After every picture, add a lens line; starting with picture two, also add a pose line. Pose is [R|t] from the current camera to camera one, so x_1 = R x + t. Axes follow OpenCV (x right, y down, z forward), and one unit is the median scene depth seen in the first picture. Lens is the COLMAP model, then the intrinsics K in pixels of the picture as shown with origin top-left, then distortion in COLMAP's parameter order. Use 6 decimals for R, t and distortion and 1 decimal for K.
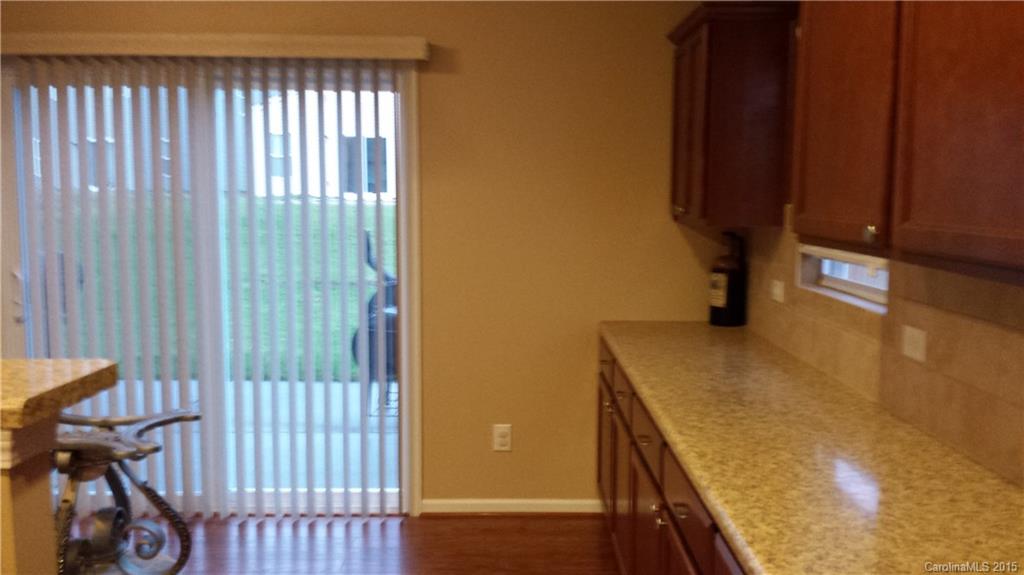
lens RADIAL K [[979.4, 0, 512.4], [0, 979.4, 289.6], [0, 0, 1]] dist [0.123971, 0.000000]
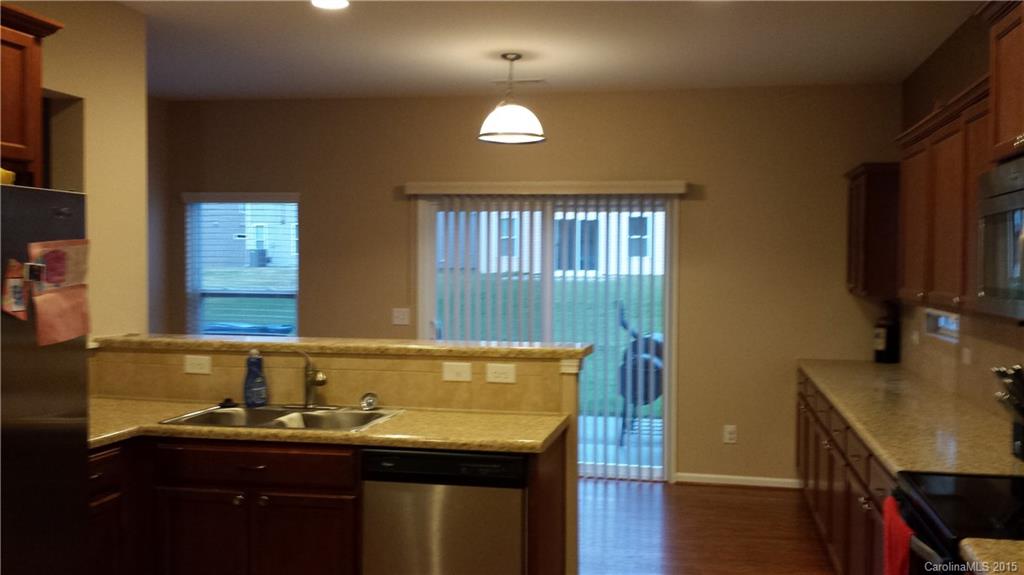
lens RADIAL K [[979.4, 0, 516.8], [0, 979.4, 286.3], [0, 0, 1]] dist [0.123971, 0.000000]
pose [[0.979917, 0.008966, -0.199204, -0.033601], [-0.025174, 0.996558, -0.078985, 0.054274], [0.197810, 0.082414, 0.976770, -0.609755]]
